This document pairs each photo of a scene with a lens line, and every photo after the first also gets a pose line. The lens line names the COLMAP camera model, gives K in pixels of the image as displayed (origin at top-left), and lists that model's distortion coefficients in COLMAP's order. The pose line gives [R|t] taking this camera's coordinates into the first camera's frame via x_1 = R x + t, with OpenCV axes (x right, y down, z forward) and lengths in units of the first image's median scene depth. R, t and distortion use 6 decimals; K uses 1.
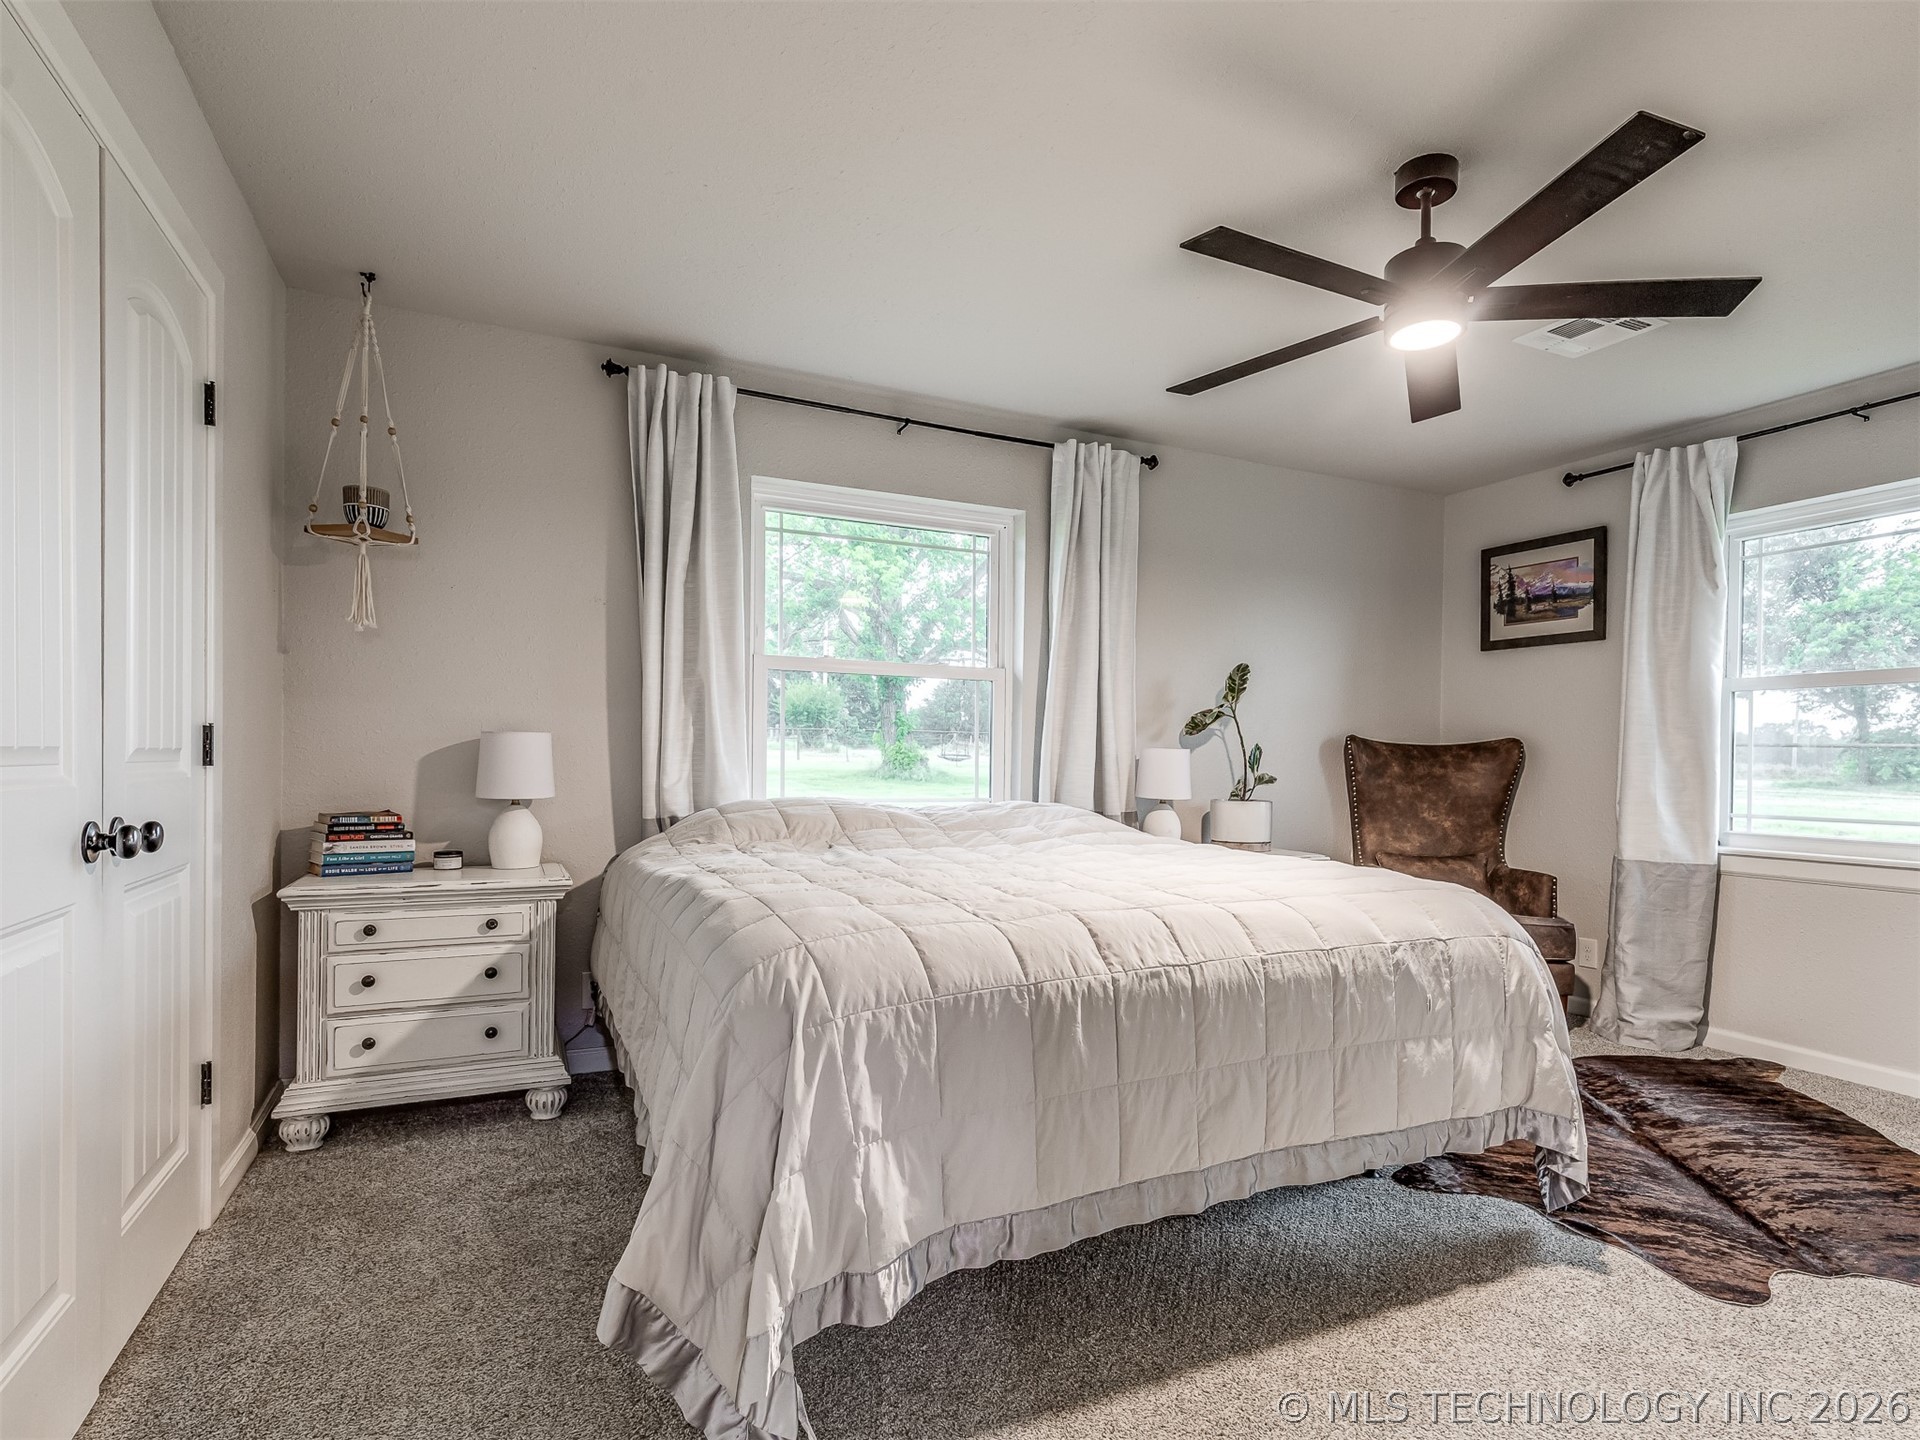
lens RADIAL K [[977.8, 0, 961.5], [0, 977.8, 726.0], [0, 0, 1]] dist [0.007040, -0.000937]
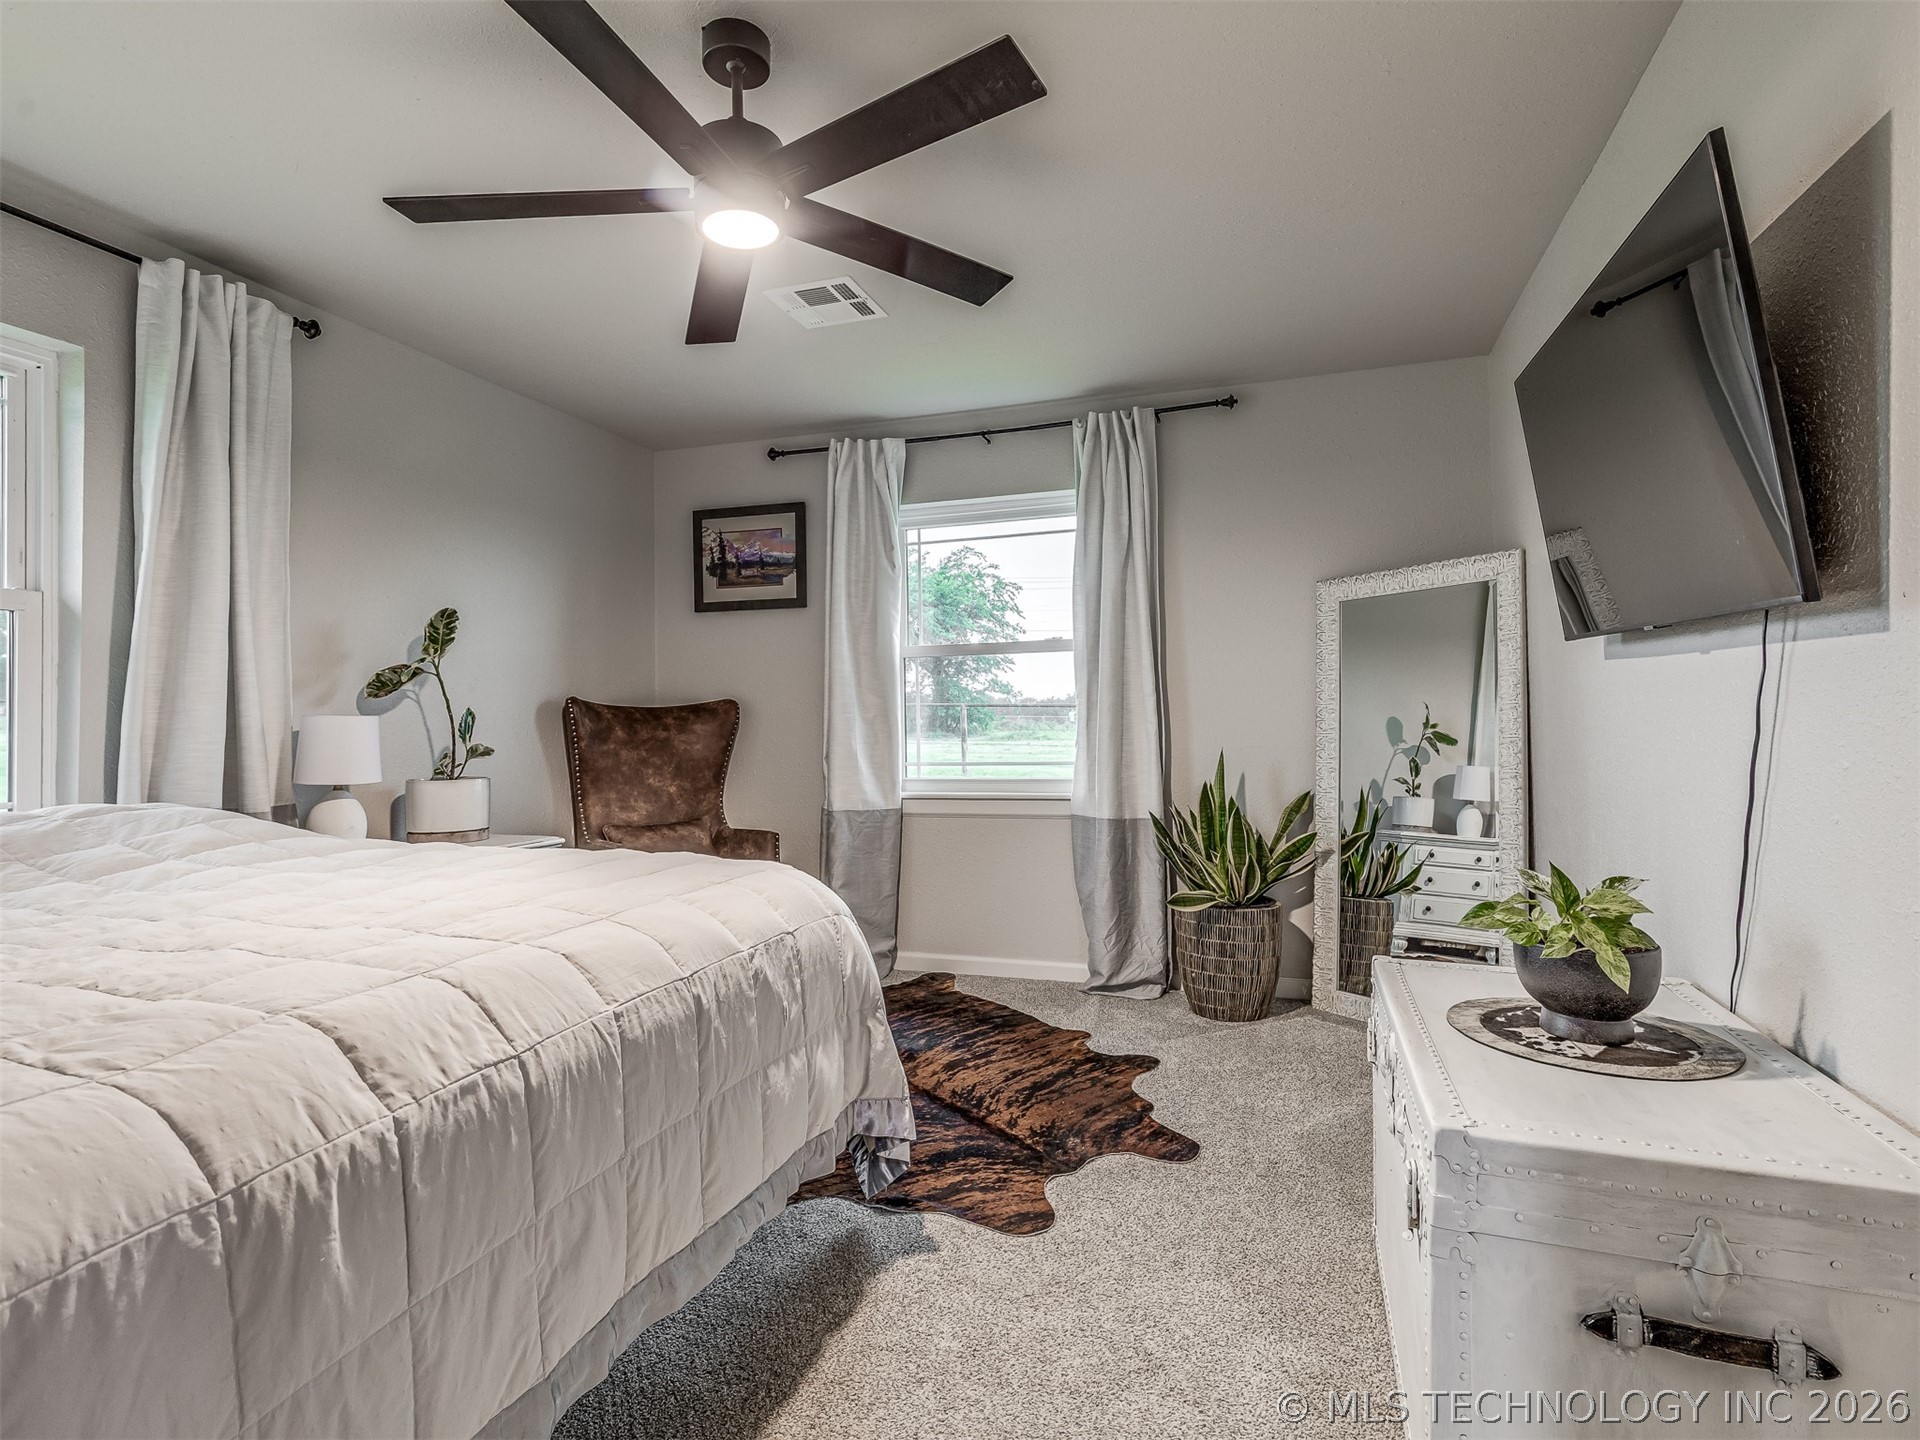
lens RADIAL K [[983.6, 0, 964.2], [0, 983.6, 693.0], [0, 0, 1]] dist [0.008843, -0.001724]
pose [[0.684131, -0.001224, 0.729358, -0.015749], [-0.000761, 0.999997, 0.002391, 0.004137], [-0.729358, -0.002191, 0.684128, 0.162176]]
